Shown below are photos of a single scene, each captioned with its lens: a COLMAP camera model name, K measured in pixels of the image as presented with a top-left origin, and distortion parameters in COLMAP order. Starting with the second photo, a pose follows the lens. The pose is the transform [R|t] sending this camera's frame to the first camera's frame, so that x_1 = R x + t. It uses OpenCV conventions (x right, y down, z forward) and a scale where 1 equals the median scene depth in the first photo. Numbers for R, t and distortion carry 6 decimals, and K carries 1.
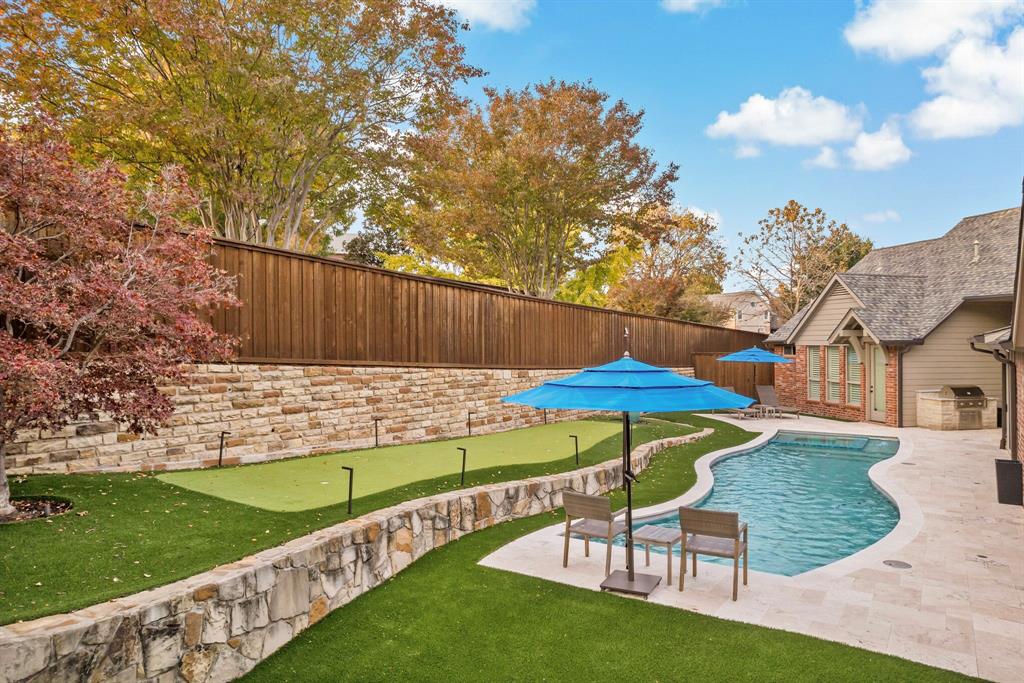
lens RADIAL K [[656.0, 0, 512.0], [0, 656.0, 341.5], [0, 0, 1]] dist [-0.075374, 0.061624]
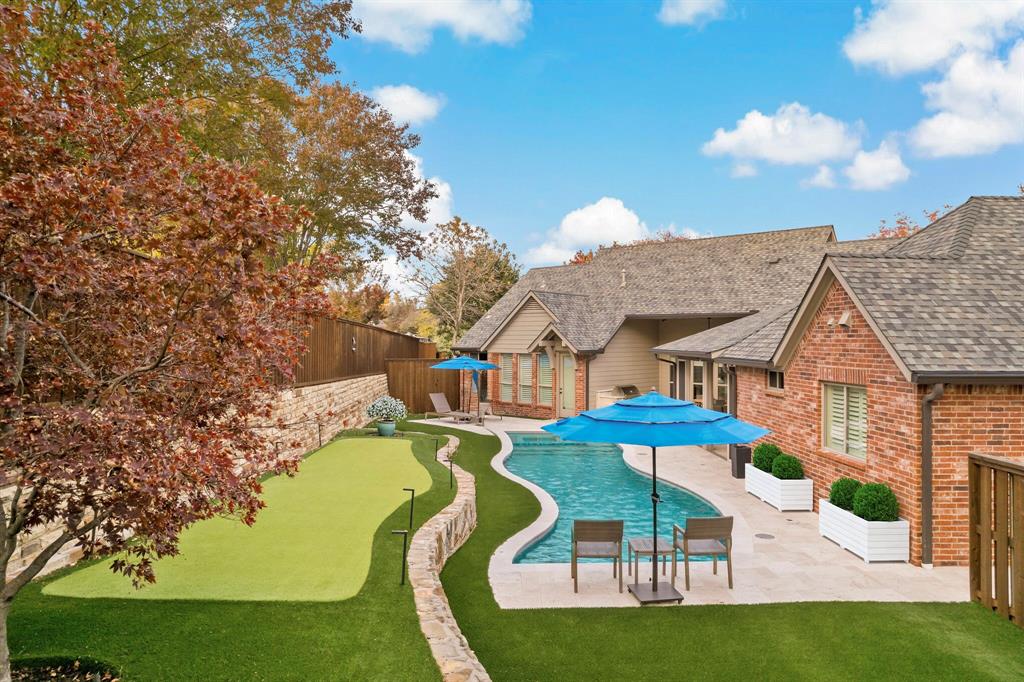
lens RADIAL K [[660.0, 0, 514.3], [0, 660.0, 311.3], [0, 0, 1]] dist [-0.075760, 0.060428]
pose [[0.817673, 0.025944, 0.575098, -0.224519], [-0.002919, 0.999158, -0.040924, -0.023152], [-0.575675, 0.031784, 0.817060, 0.066250]]
